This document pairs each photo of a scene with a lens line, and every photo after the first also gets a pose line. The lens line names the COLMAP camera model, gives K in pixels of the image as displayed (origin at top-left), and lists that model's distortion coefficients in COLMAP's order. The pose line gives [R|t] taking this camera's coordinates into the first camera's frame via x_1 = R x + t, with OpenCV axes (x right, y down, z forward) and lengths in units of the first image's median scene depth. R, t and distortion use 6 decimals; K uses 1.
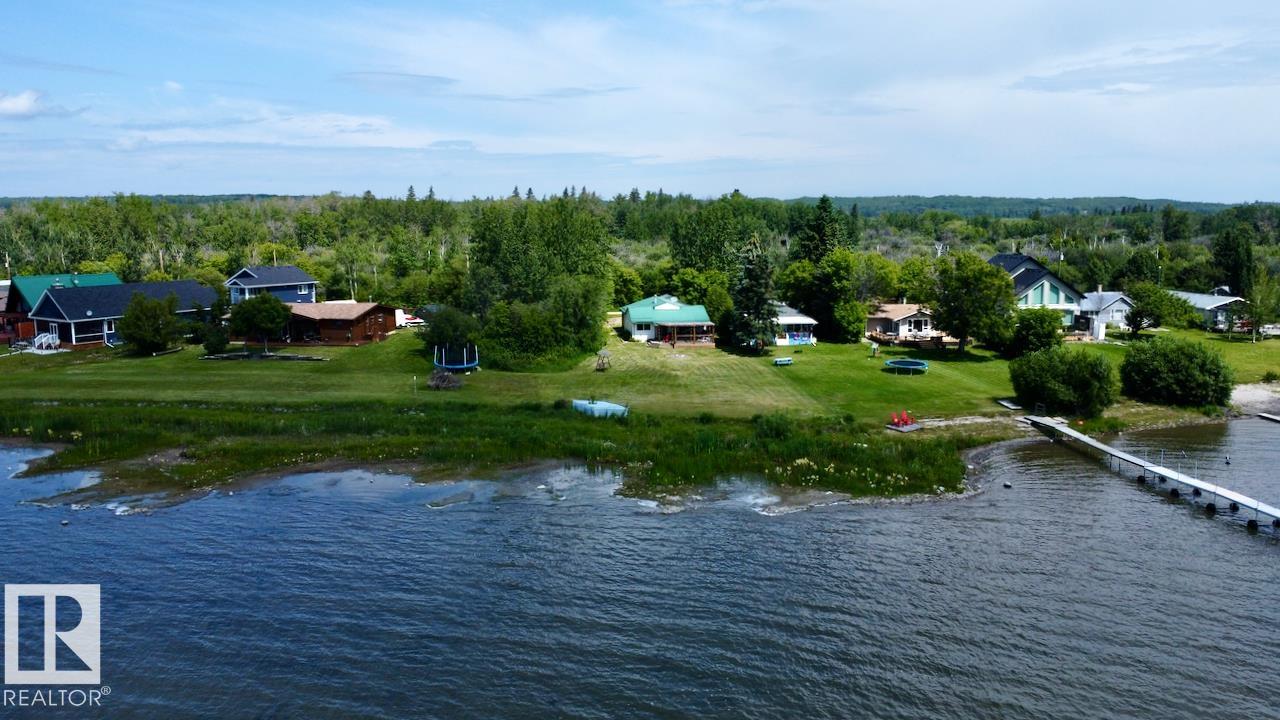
lens RADIAL K [[1009.1, 0, 640.0], [0, 1009.1, 360.0], [0, 0, 1]] dist [-0.001418, -0.000342]
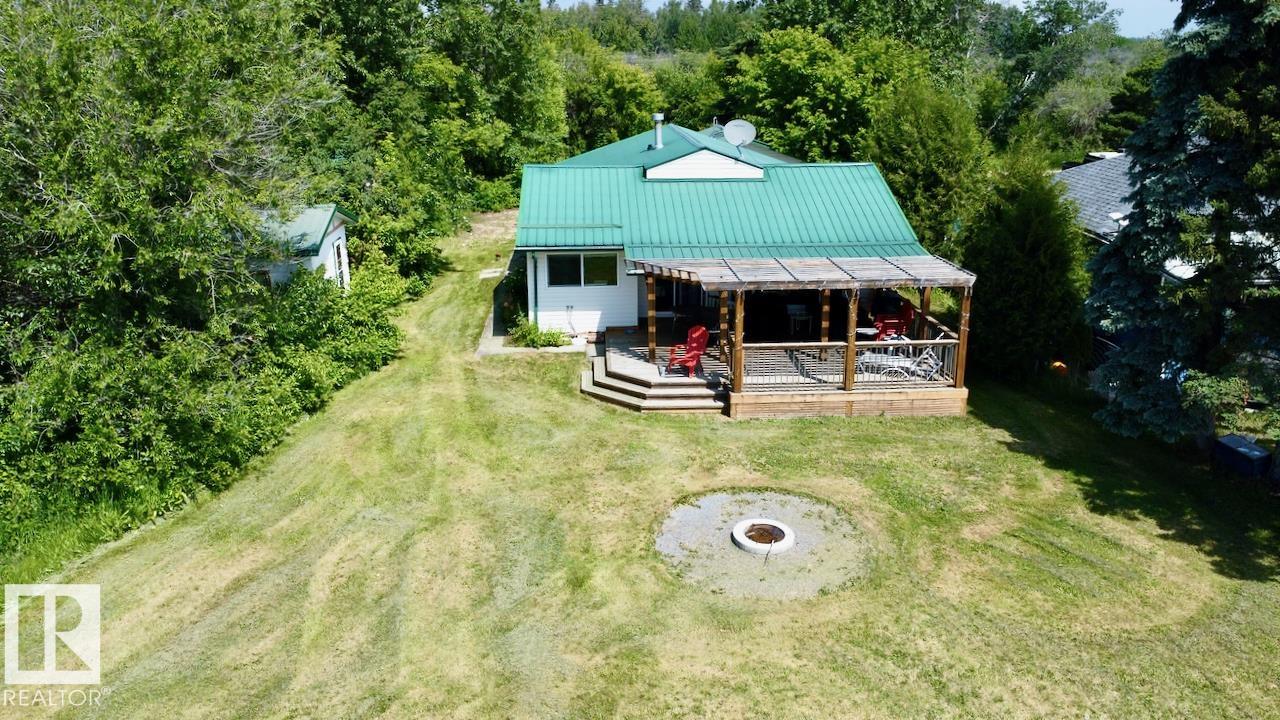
lens RADIAL K [[1009.1, 0, 640.0], [0, 1009.1, 360.0], [0, 0, 1]] dist [-0.001418, -0.000342]
pose [[0.997685, 0.026731, -0.062527, 0.029274], [-0.017451, 0.989348, 0.144520, -0.045940], [0.065724, -0.143094, 0.987524, 0.833664]]
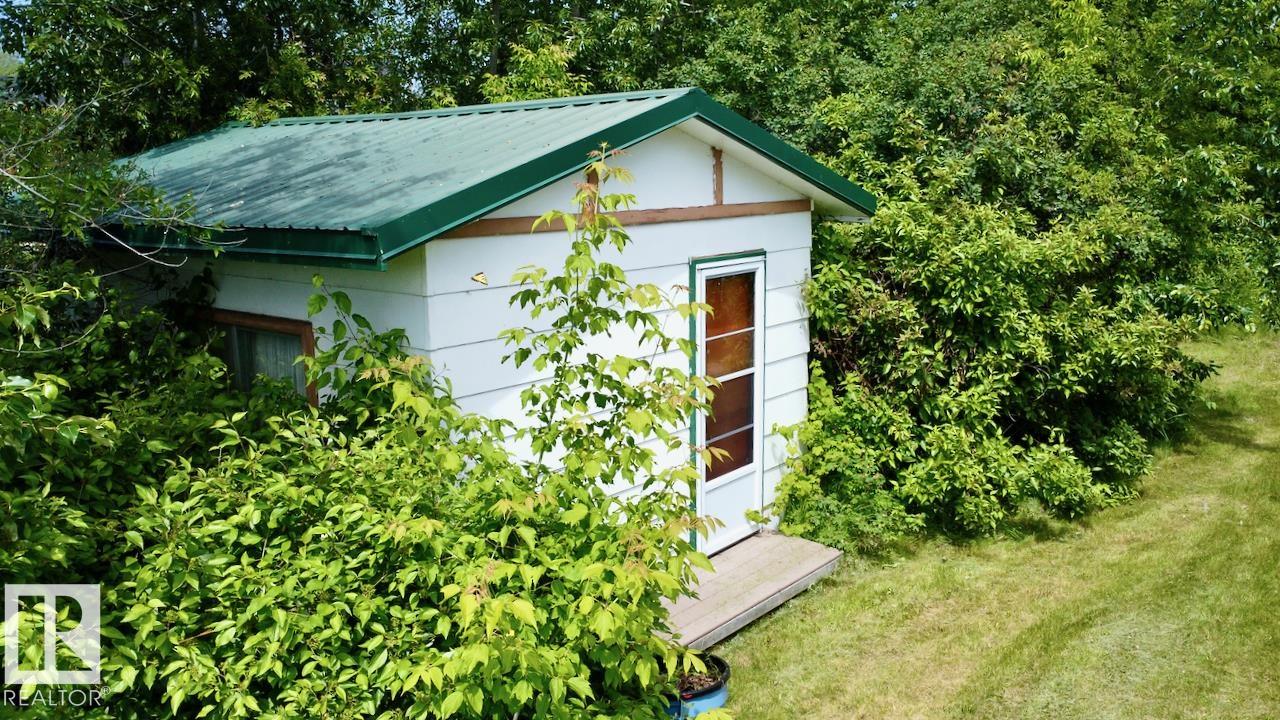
lens RADIAL K [[1009.1, 0, 640.0], [0, 1009.1, 360.0], [0, 0, 1]] dist [-0.001418, -0.000342]
pose [[0.679511, 0.162927, -0.715346, -0.006387], [-0.131225, 0.986297, 0.099986, -0.039401], [0.721835, 0.025930, 0.691580, 0.978174]]
